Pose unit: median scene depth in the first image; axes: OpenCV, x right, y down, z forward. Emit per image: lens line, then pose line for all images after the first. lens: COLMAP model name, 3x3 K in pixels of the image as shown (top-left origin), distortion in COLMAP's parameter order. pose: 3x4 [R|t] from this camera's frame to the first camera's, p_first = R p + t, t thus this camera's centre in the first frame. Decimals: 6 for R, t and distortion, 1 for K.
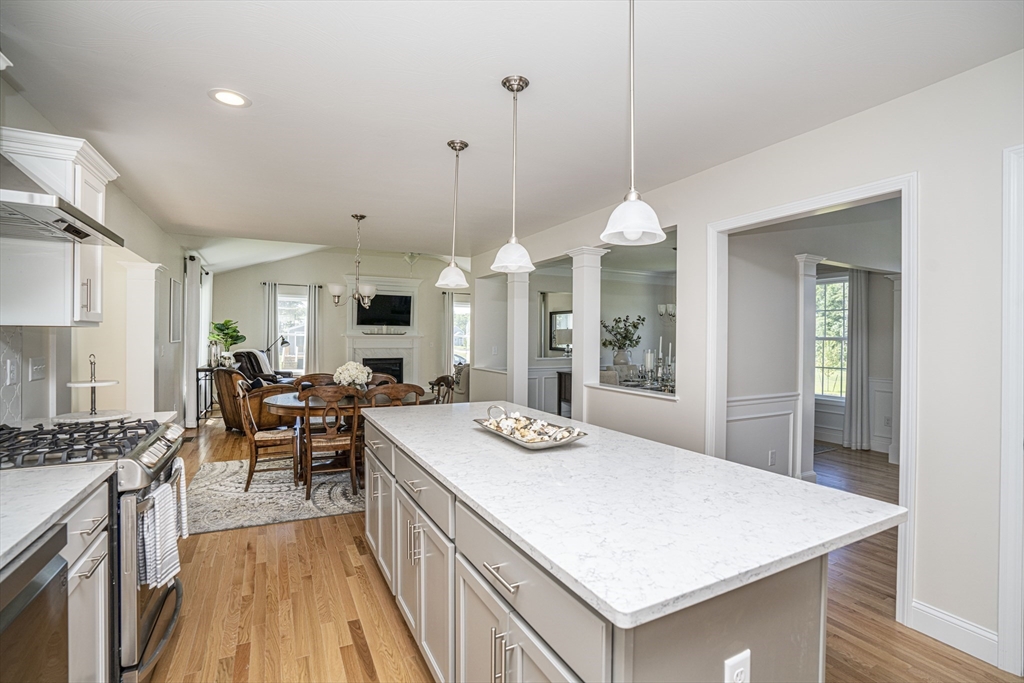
lens RADIAL K [[497.5, 0, 512.0], [0, 497.5, 341.5], [0, 0, 1]] dist [-0.038183, -0.000121]
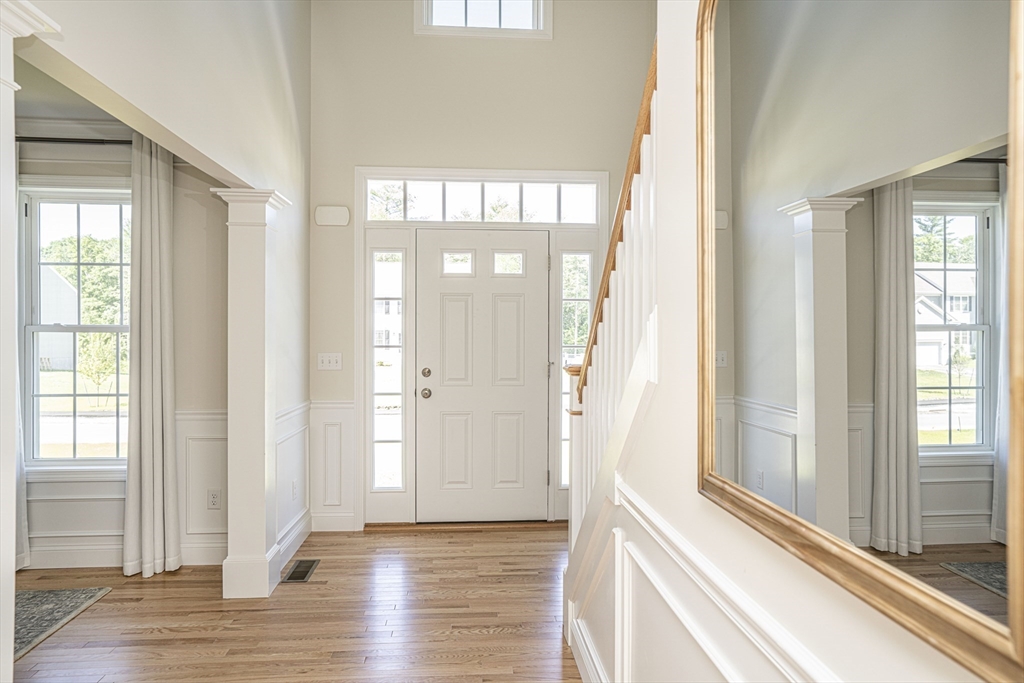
lens RADIAL K [[682.4, 0, 512.0], [0, 682.4, 341.5], [0, 0, 1]] dist [-0.049804, 0.075167]
pose [[0.434647, -0.013642, 0.900497, 0.269899], [0.002831, 0.999901, 0.013782, -0.001242], [-0.900596, -0.003441, 0.434643, 0.399821]]
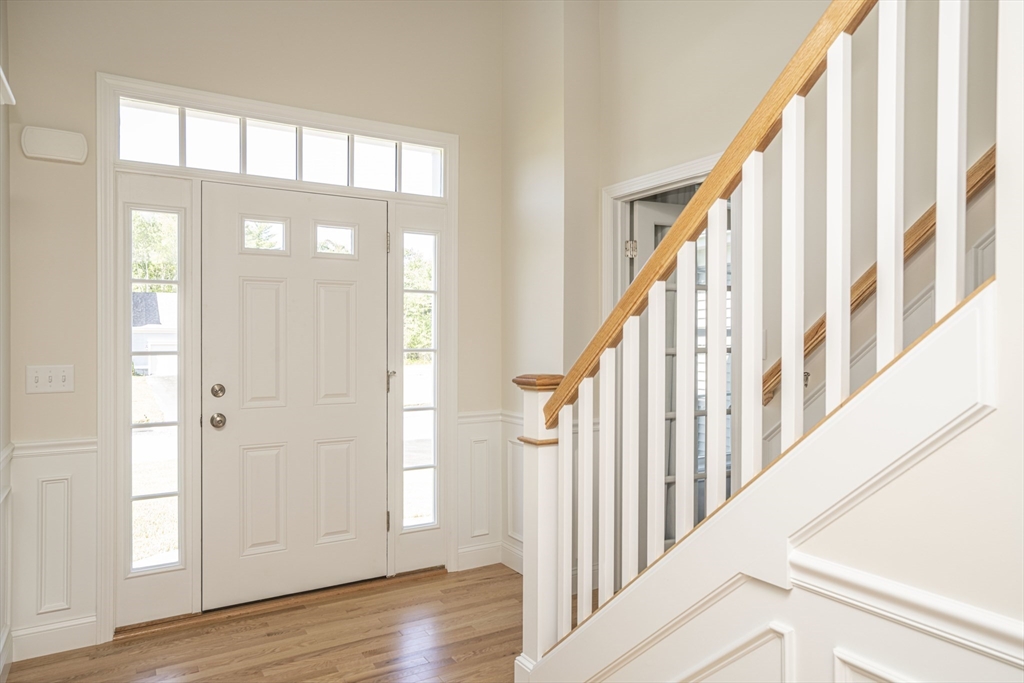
lens RADIAL K [[682.4, 0, 512.0], [0, 682.4, 341.5], [0, 0, 1]] dist [-0.049804, 0.075167]
pose [[-0.030808, -0.010403, 0.999471, 0.358192], [0.004099, 0.999936, 0.010534, 0.000600], [-0.999517, 0.004421, -0.030764, 0.559099]]
